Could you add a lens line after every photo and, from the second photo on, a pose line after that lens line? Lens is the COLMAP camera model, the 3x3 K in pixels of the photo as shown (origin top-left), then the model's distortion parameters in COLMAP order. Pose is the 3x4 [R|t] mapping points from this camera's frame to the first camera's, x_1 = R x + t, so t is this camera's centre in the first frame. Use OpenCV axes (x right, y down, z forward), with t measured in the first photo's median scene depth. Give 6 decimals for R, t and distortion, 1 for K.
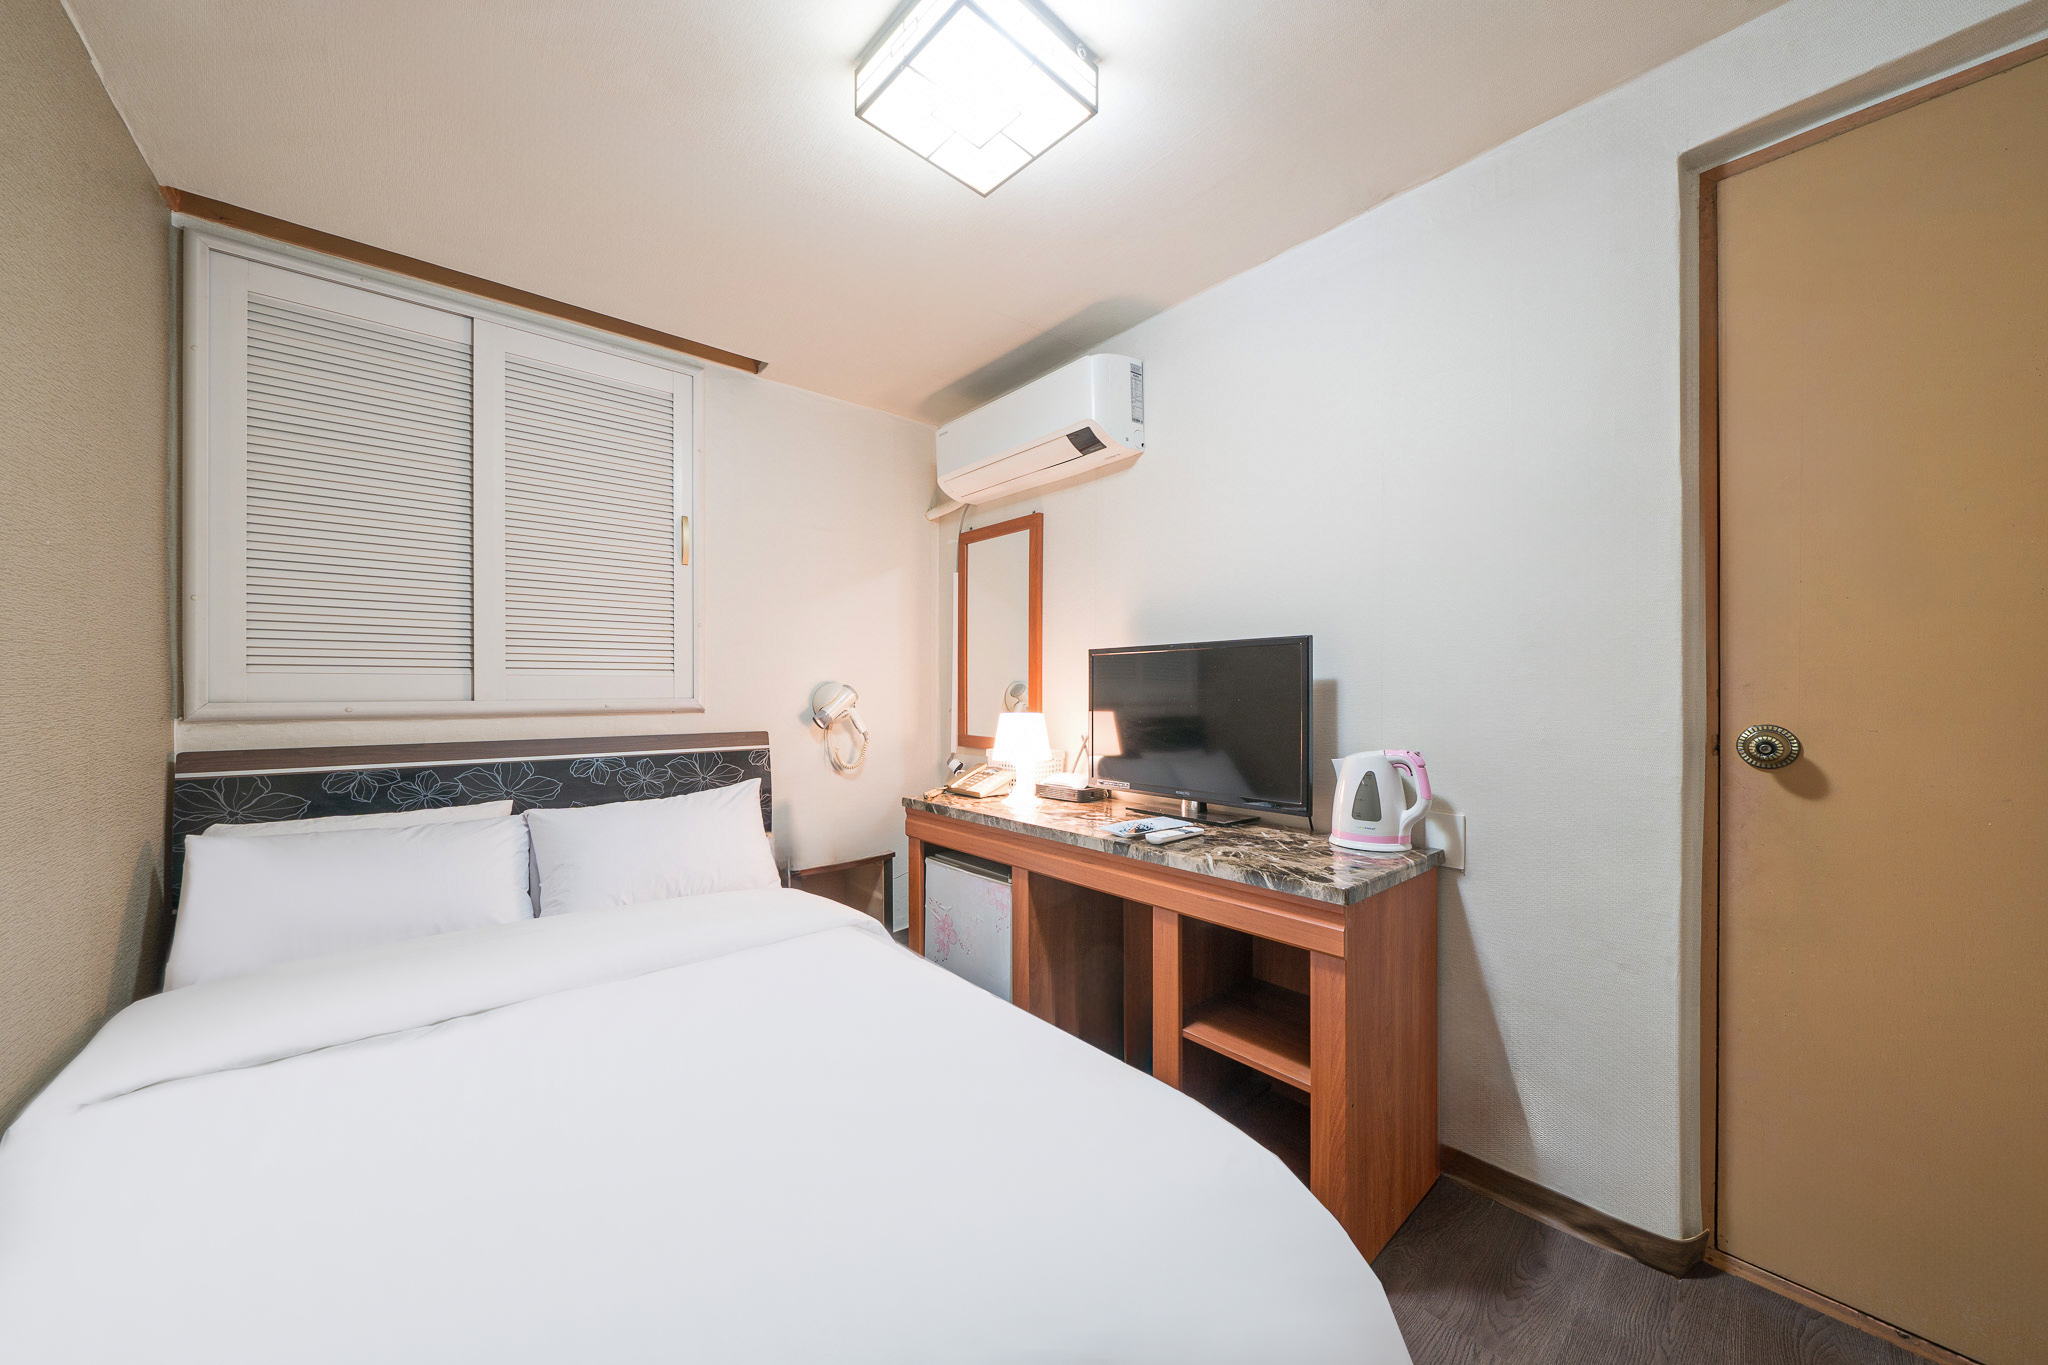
lens RADIAL K [[704.6, 0, 1021.9], [0, 704.6, 688.6], [0, 0, 1]] dist [-0.000547, -0.000145]
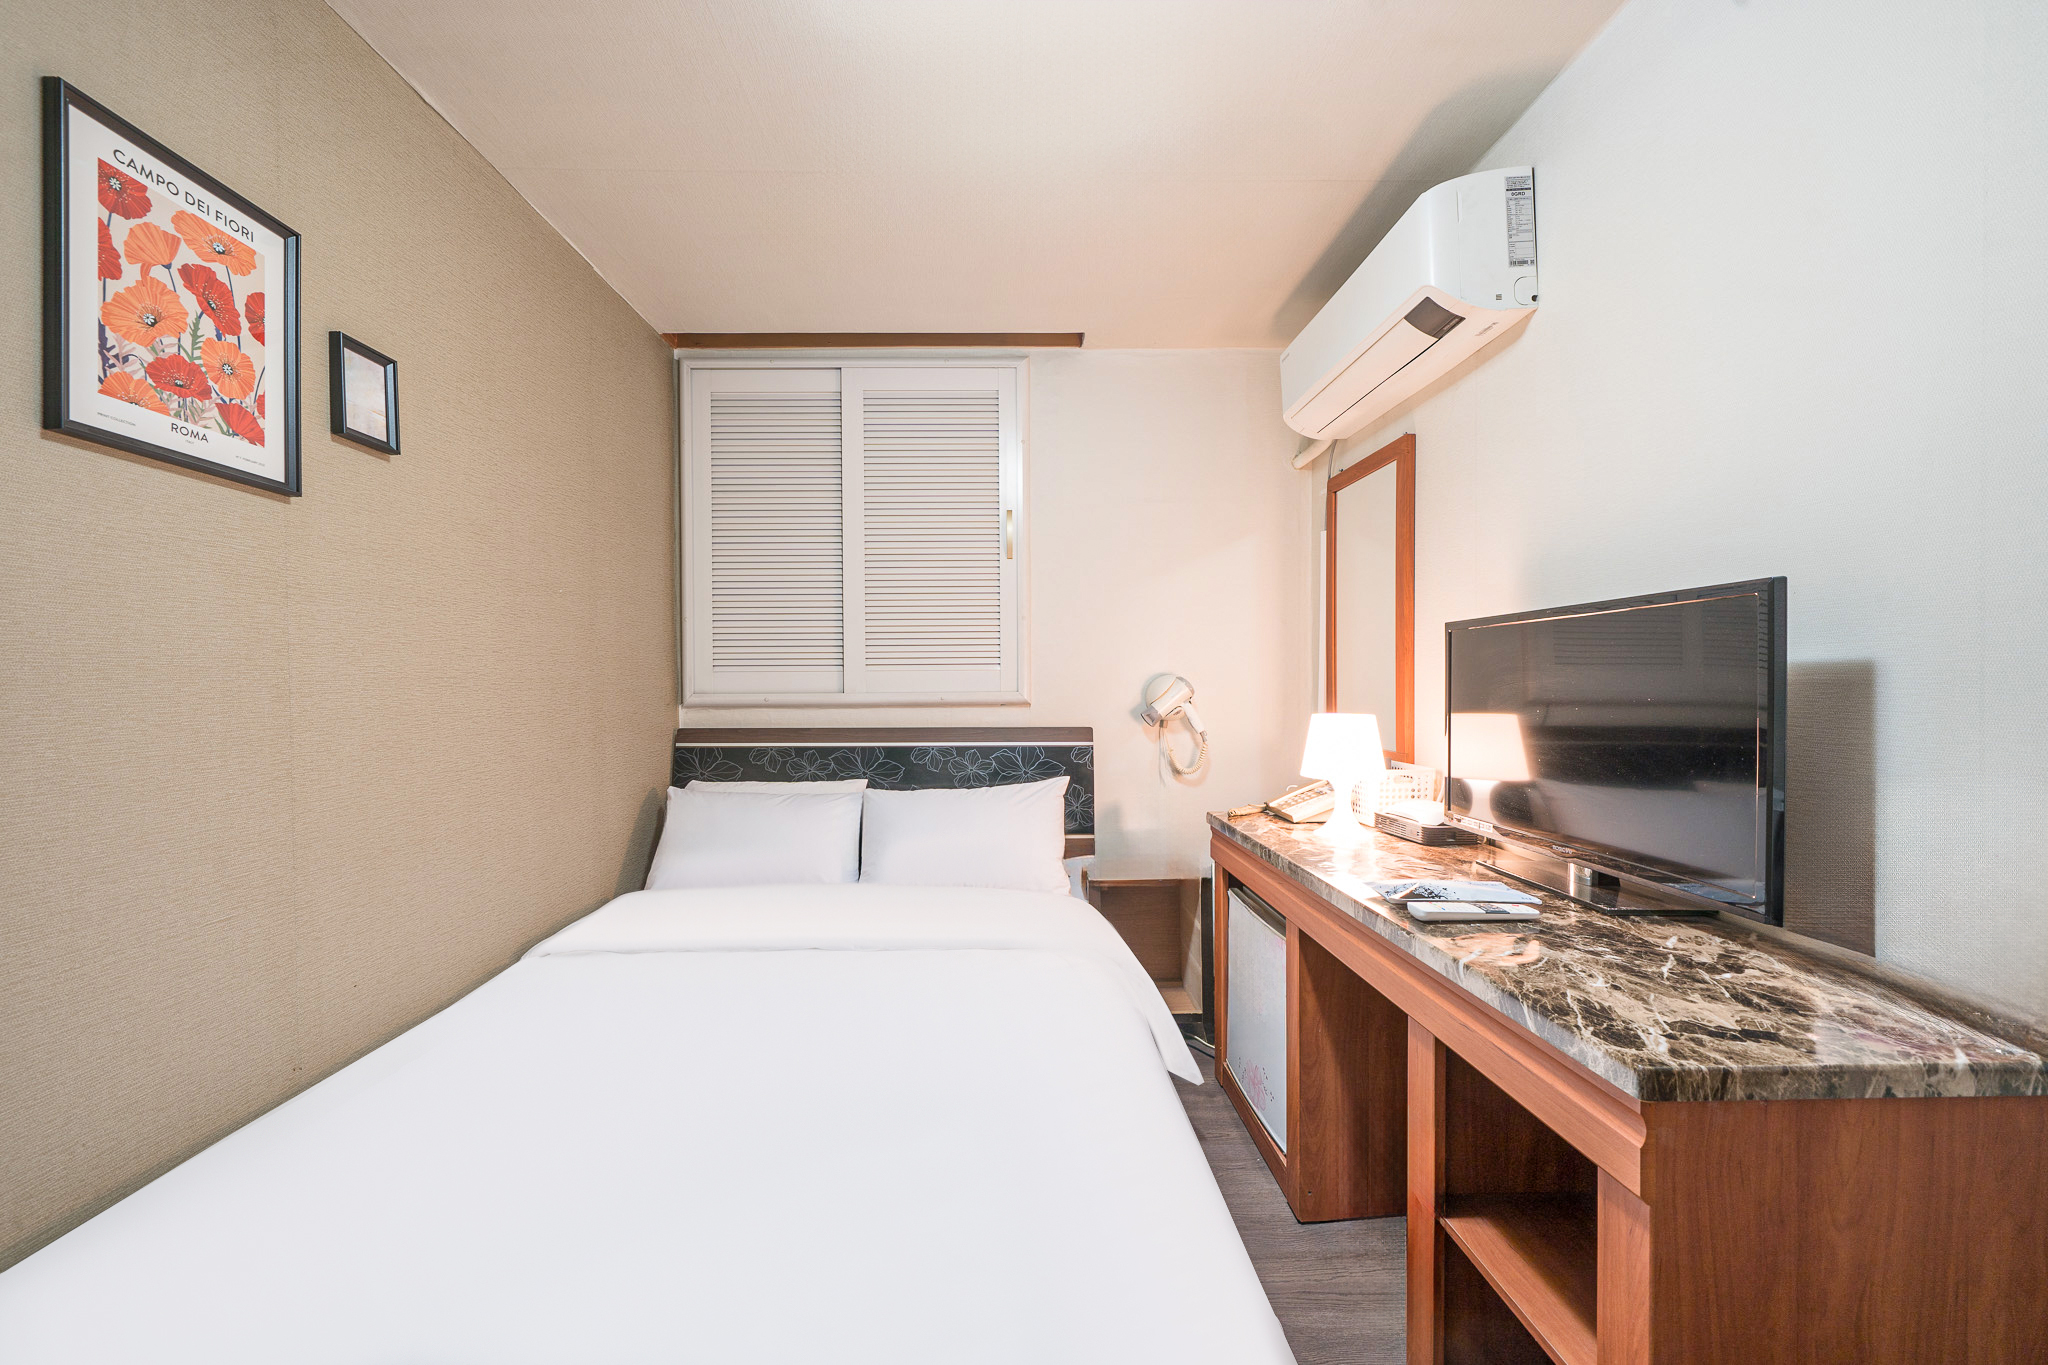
lens RADIAL K [[791.9, 0, 1016.7], [0, 791.9, 689.4], [0, 0, 1]] dist [0.000681, -0.000164]
pose [[0.772209, 0.003373, -0.635359, 0.263626], [0.004558, 0.999931, 0.010848, -0.001847], [0.635352, -0.011273, 0.772140, 0.143591]]
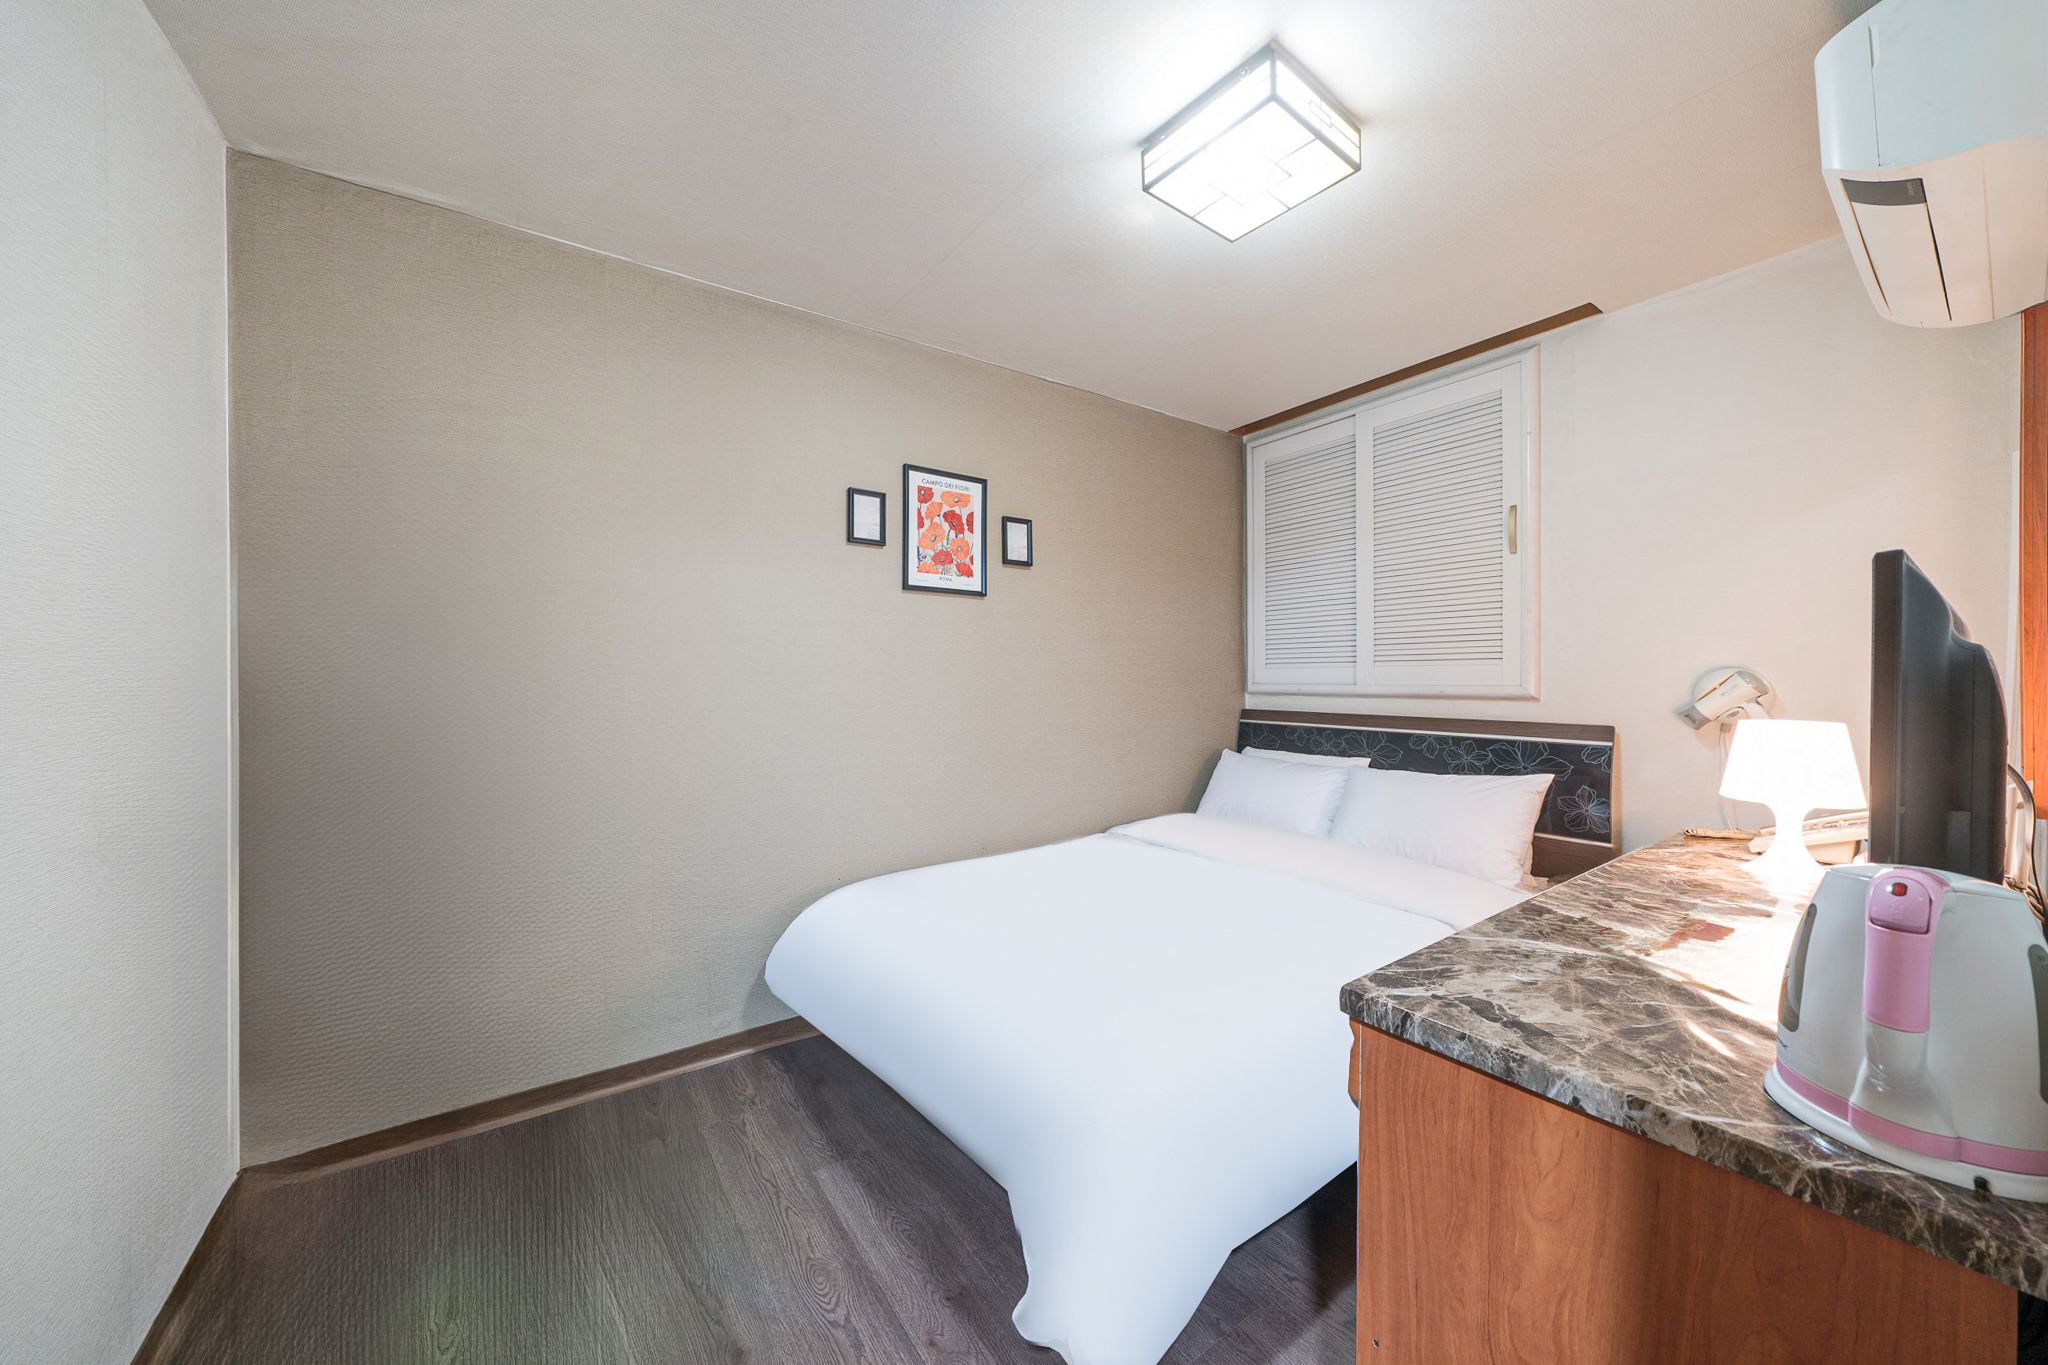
lens RADIAL K [[716.8, 0, 1024.0], [0, 716.8, 682.5], [0, 0, 1]] dist [-0.000409, -0.000079]
pose [[-0.099474, 0.012377, -0.994963, 0.657993], [0.007587, 0.999903, 0.011680, -0.009150], [0.995011, -0.006387, -0.099559, 0.432969]]
